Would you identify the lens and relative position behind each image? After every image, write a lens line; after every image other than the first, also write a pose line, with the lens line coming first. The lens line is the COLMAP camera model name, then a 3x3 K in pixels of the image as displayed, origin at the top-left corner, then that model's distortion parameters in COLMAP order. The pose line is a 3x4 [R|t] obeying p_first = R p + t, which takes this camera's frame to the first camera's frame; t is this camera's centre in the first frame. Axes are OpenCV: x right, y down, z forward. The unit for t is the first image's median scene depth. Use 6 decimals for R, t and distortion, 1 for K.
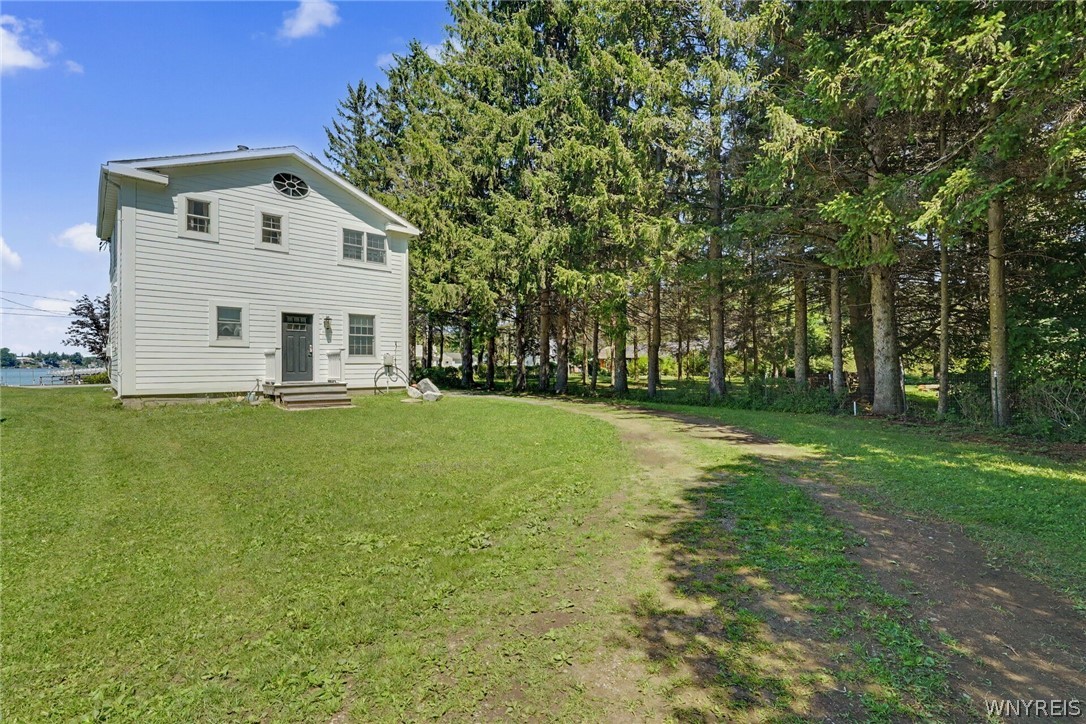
lens RADIAL K [[514.8, 0, 540.6], [0, 514.8, 364.4], [0, 0, 1]] dist [0.000108, -0.000001]
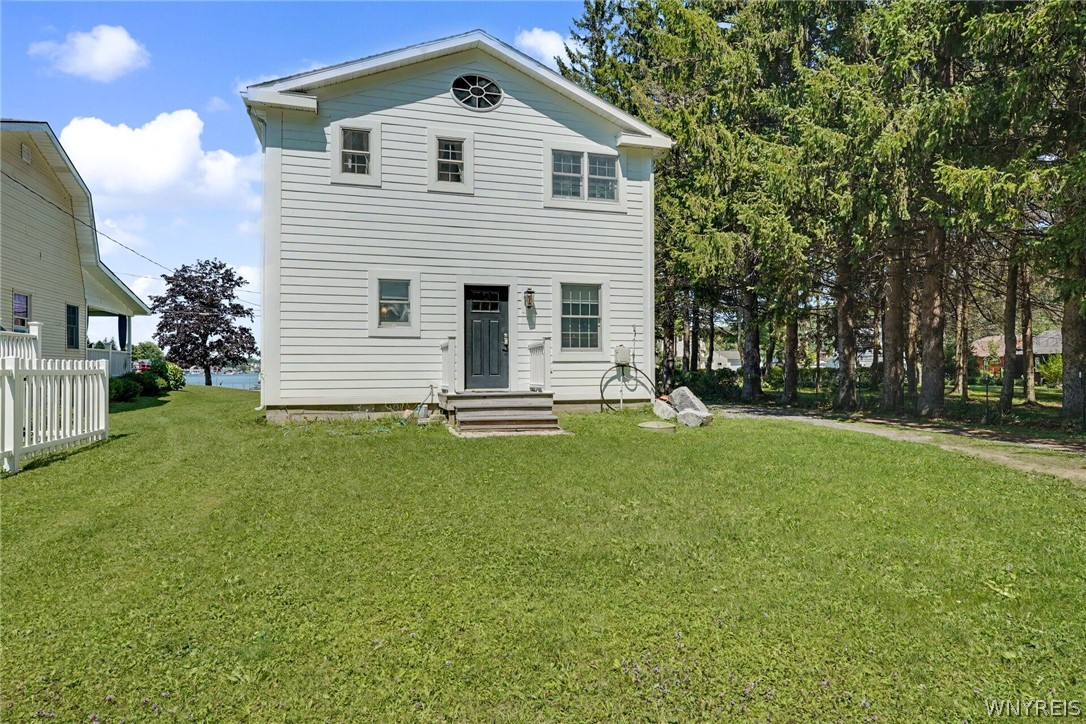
lens RADIAL K [[642.2, 0, 539.5], [0, 642.2, 366.1], [0, 0, 1]] dist [-0.004799, -0.003250]
pose [[0.898976, -0.004435, -0.437975, -0.049432], [0.002577, 0.999985, -0.004837, 0.007350], [0.437990, 0.003219, 0.898974, 0.270097]]
